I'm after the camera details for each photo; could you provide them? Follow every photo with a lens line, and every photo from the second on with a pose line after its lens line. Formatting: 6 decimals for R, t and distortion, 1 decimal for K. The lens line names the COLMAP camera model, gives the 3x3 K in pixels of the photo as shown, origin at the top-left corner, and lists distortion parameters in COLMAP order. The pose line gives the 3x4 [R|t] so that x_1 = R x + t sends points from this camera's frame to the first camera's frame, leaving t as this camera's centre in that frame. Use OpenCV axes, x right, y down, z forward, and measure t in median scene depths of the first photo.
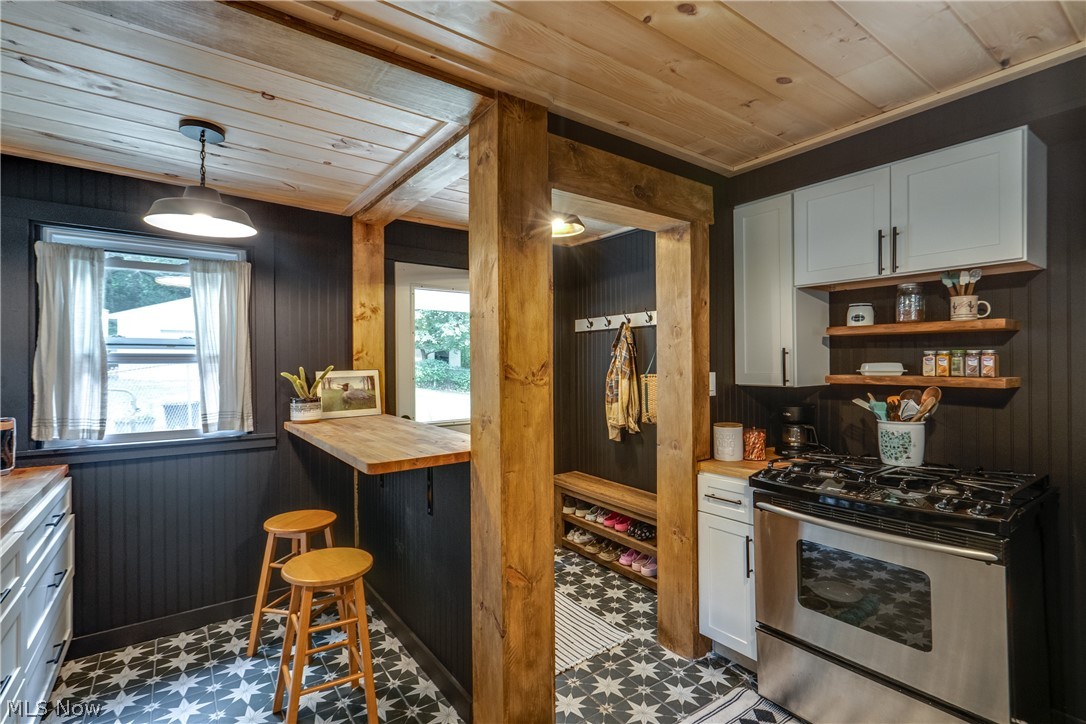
lens RADIAL K [[502.6, 0, 534.2], [0, 502.6, 365.8], [0, 0, 1]] dist [0.002403, 0.001314]
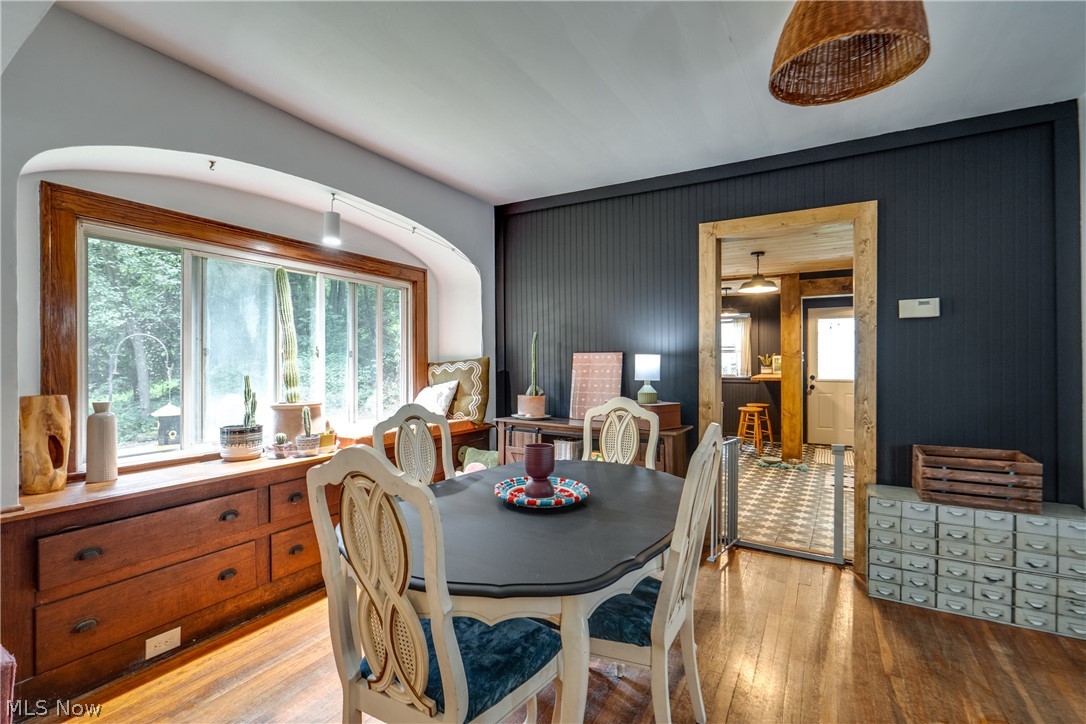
lens RADIAL K [[502.6, 0, 549.3], [0, 502.6, 365.2], [0, 0, 1]] dist [0.002403, 0.001314]
pose [[0.434694, 0.015059, -0.900452, 1.730505], [-0.007254, 0.999886, 0.013220, 0.040891], [0.900549, 0.000785, 0.434754, -1.451545]]
